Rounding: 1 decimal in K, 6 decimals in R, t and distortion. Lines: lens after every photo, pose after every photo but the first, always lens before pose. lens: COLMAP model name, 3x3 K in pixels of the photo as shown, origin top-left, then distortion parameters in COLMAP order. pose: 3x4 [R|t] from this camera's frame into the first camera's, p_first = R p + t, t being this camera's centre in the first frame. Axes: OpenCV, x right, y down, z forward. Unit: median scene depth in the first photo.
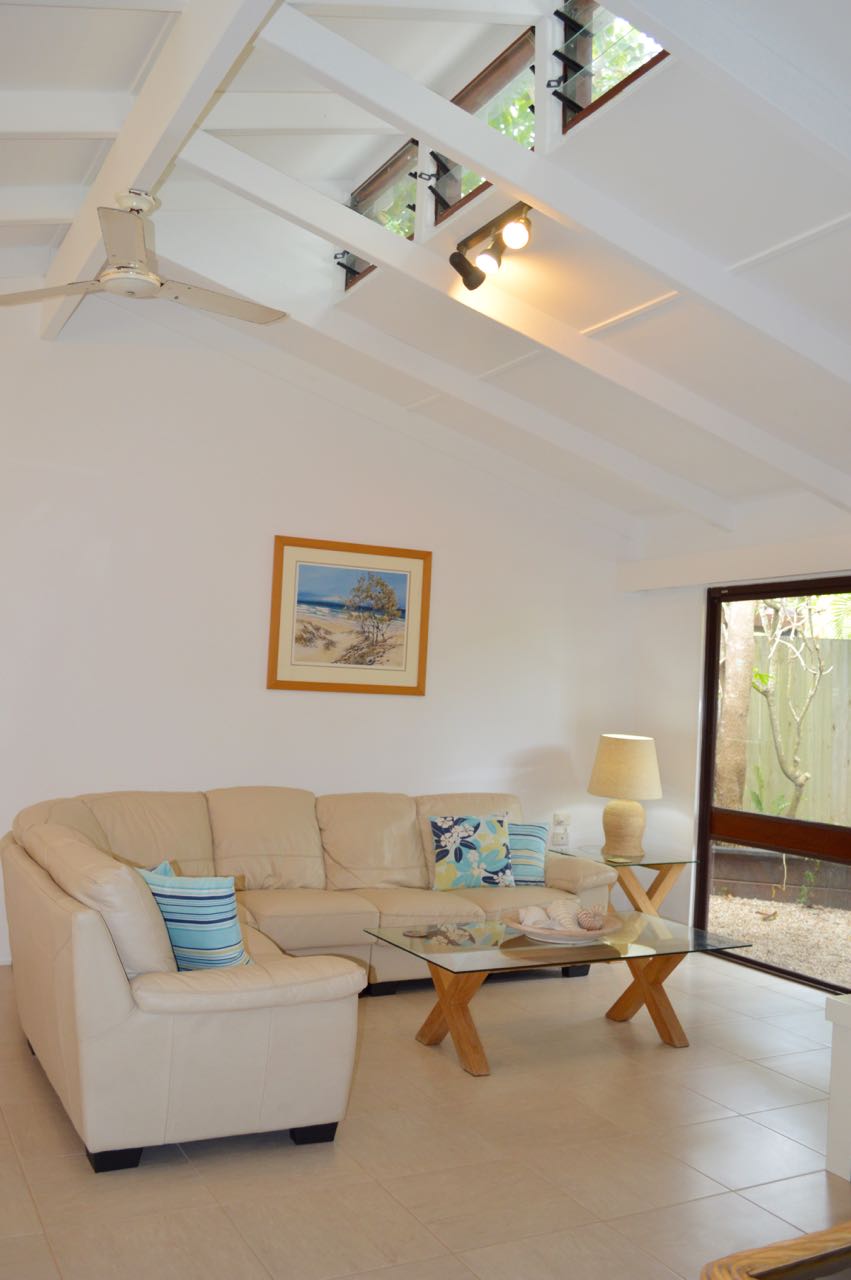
lens RADIAL K [[1136.4, 0, 423.4], [0, 1136.4, 639.6], [0, 0, 1]] dist [-0.088617, 0.003689]
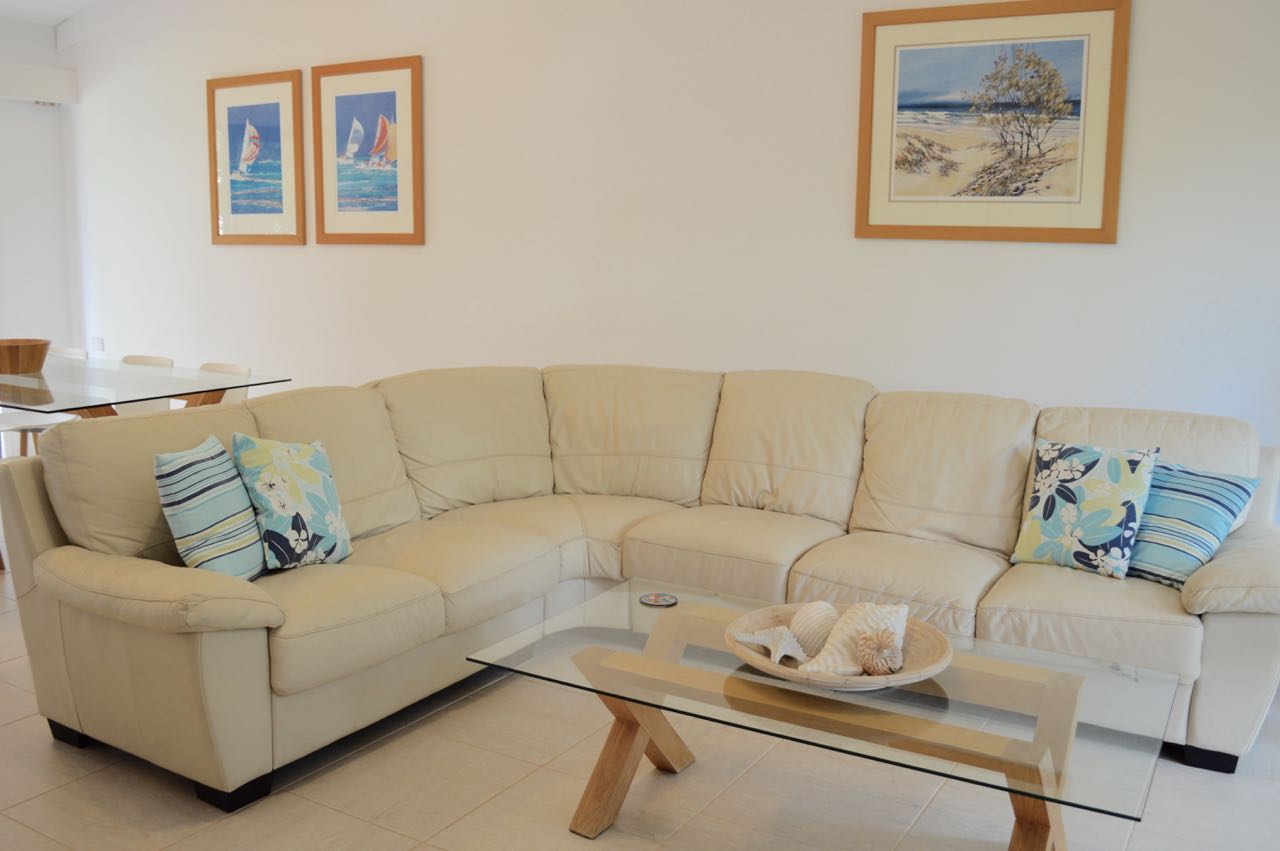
lens RADIAL K [[1136.4, 0, 638.9], [0, 1136.4, 428.0], [0, 0, 1]] dist [-0.088617, 0.003689]
pose [[0.529938, 0.100492, -0.842061, 0.388269], [0.043949, 0.988365, 0.145611, 0.051197], [0.846897, -0.114172, 0.519356, 0.492854]]
